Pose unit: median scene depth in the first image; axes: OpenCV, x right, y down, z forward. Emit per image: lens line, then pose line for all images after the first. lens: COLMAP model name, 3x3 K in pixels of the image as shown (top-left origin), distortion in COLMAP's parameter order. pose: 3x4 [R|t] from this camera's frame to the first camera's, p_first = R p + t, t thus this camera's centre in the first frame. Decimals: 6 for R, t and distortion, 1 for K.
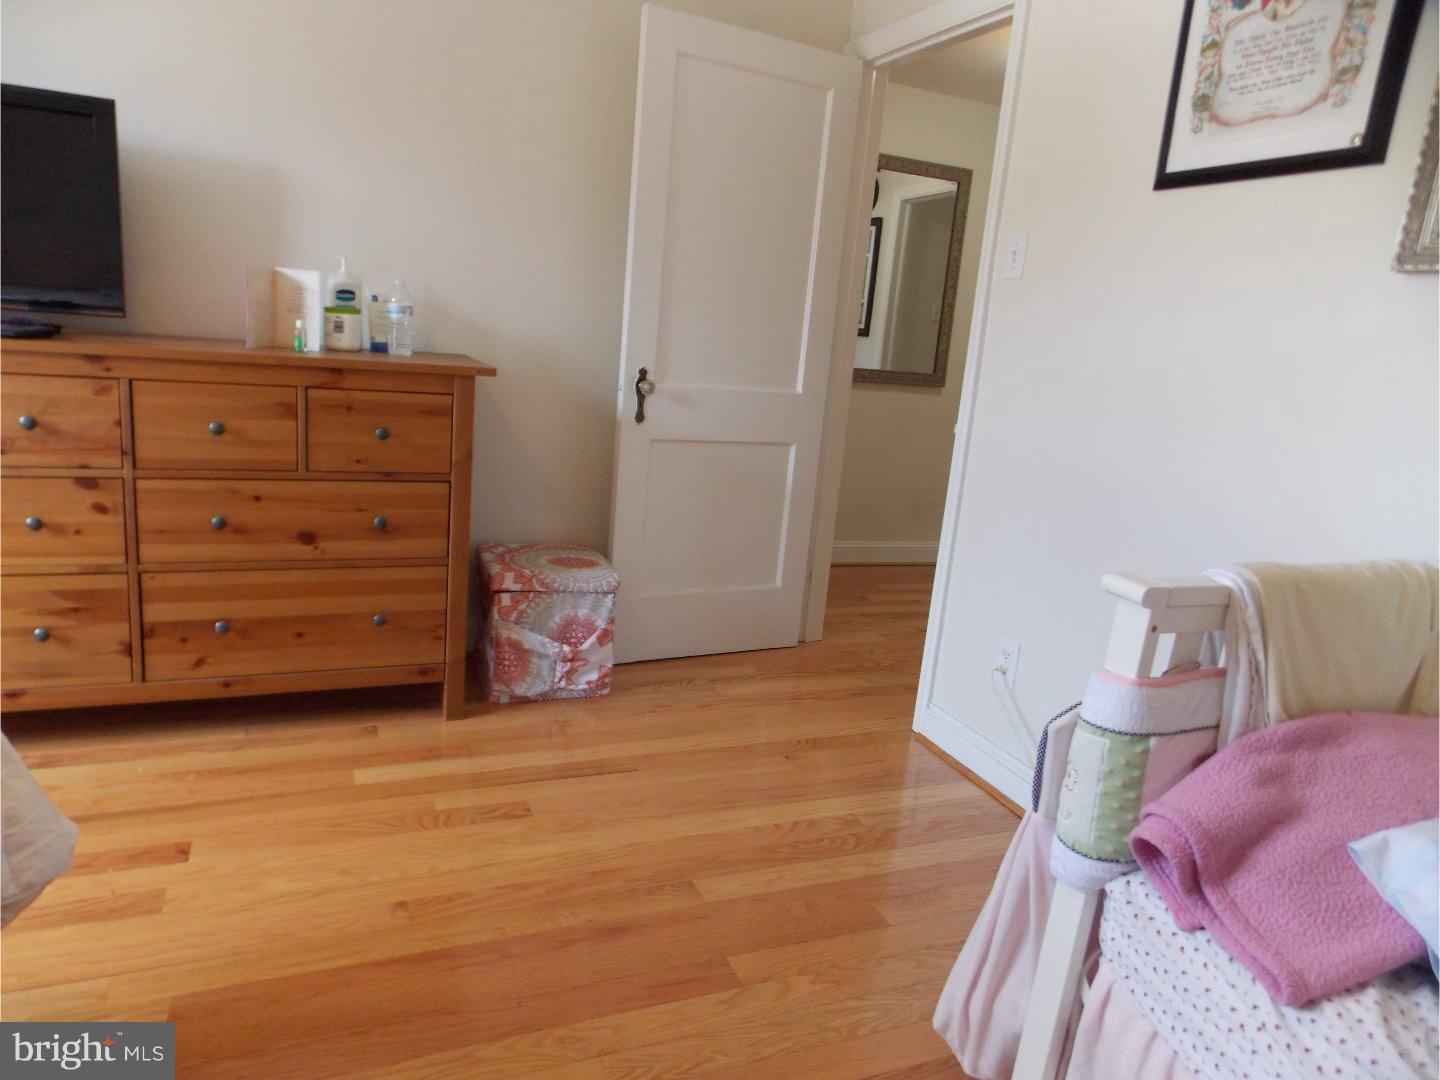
lens RADIAL K [[970.9, 0, 726.4], [0, 970.9, 533.8], [0, 0, 1]] dist [0.031445, -0.001468]
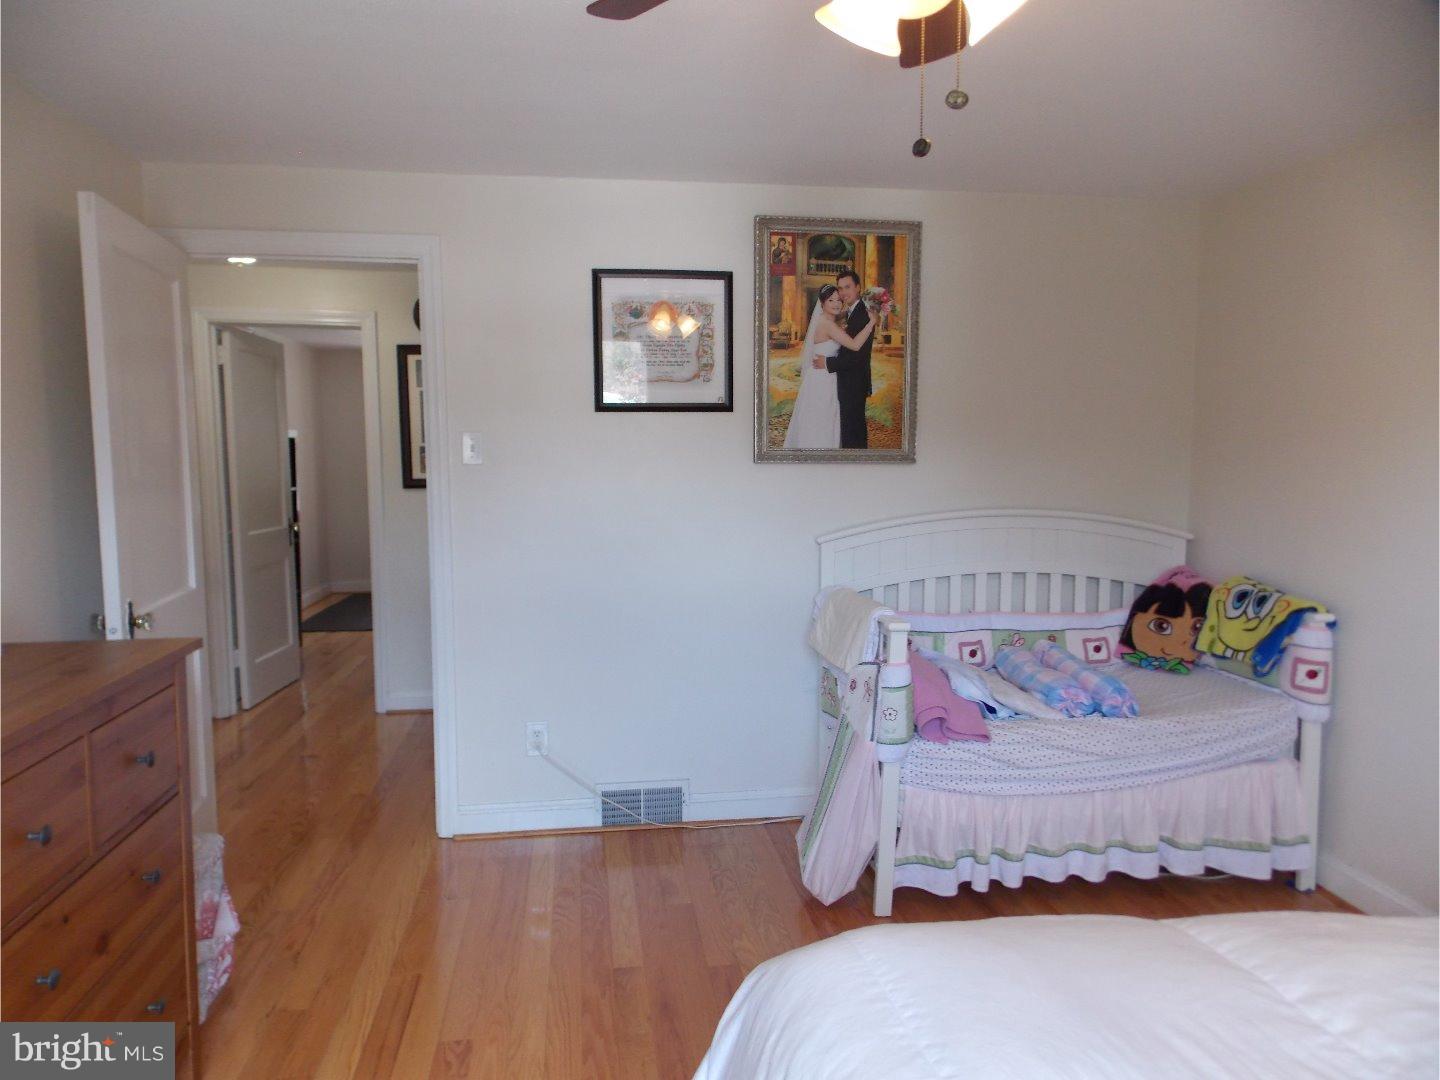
lens RADIAL K [[970.9, 0, 725.0], [0, 970.9, 542.4], [0, 0, 1]] dist [0.031445, -0.001468]
pose [[0.252287, -0.194048, 0.947996, -1.152683], [0.224988, 0.964601, 0.137571, -0.341106], [-0.941133, 0.178580, 0.287015, 0.411187]]
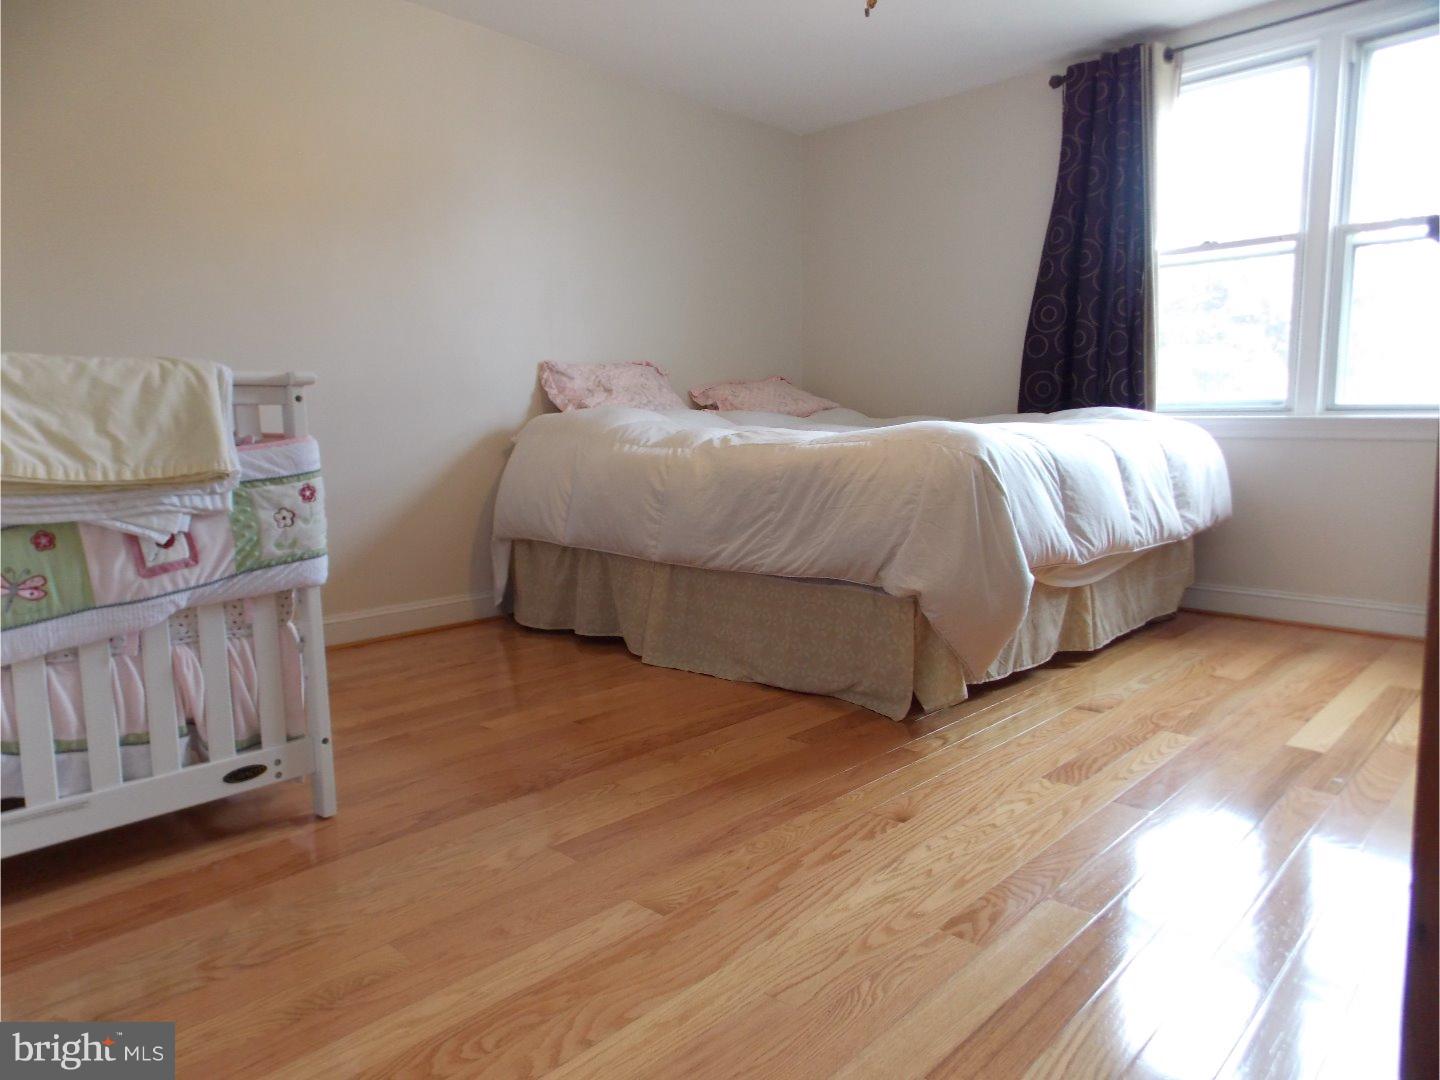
lens RADIAL K [[970.9, 0, 722.7], [0, 970.9, 539.1], [0, 0, 1]] dist [0.031445, -0.001468]
pose [[-0.918362, -0.024071, -0.395010, 0.237488], [-0.146797, 0.947657, 0.283543, -0.148267], [0.367508, 0.318381, -0.873825, 1.650297]]
